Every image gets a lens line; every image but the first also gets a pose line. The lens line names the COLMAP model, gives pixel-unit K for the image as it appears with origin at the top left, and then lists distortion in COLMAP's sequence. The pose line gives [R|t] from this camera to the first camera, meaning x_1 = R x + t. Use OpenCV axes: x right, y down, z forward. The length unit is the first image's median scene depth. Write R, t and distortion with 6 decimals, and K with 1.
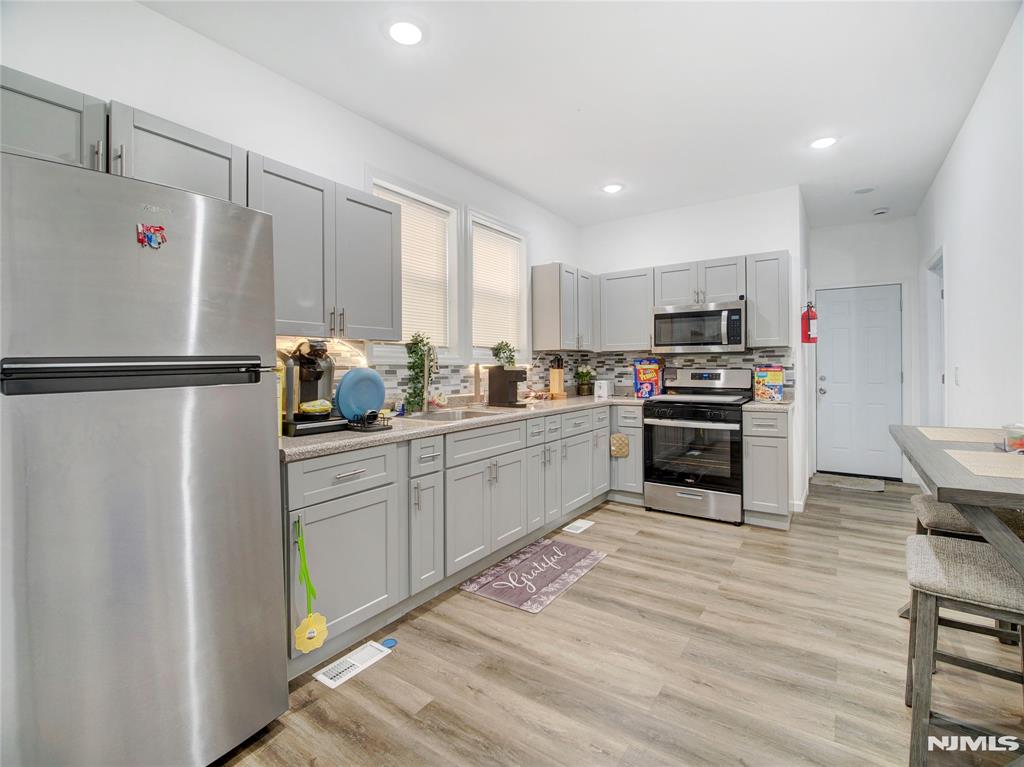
lens RADIAL K [[489.7, 0, 501.5], [0, 489.7, 383.4], [0, 0, 1]] dist [-0.013358, 0.000482]
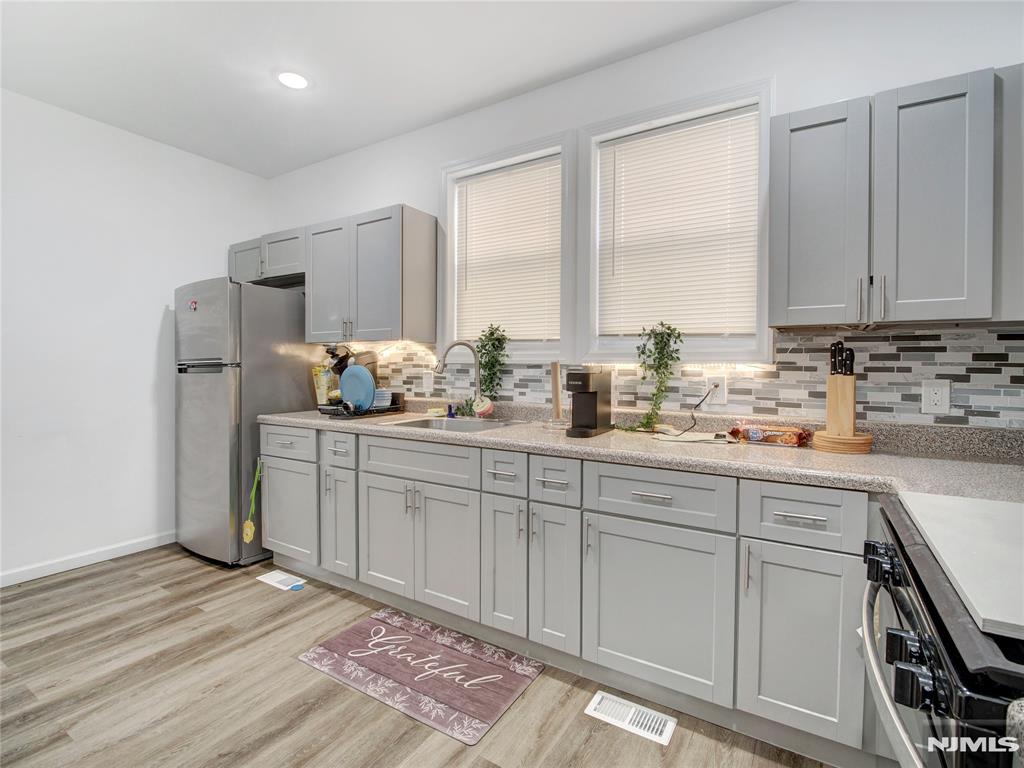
lens RADIAL K [[489.7, 0, 501.5], [0, 489.7, 383.9], [0, 0, 1]] dist [-0.013358, 0.000482]
pose [[0.045216, 0.043043, -0.998050, 0.785708], [-0.038710, 0.998396, 0.041304, -0.043882], [0.998227, 0.036767, 0.046809, 1.121525]]
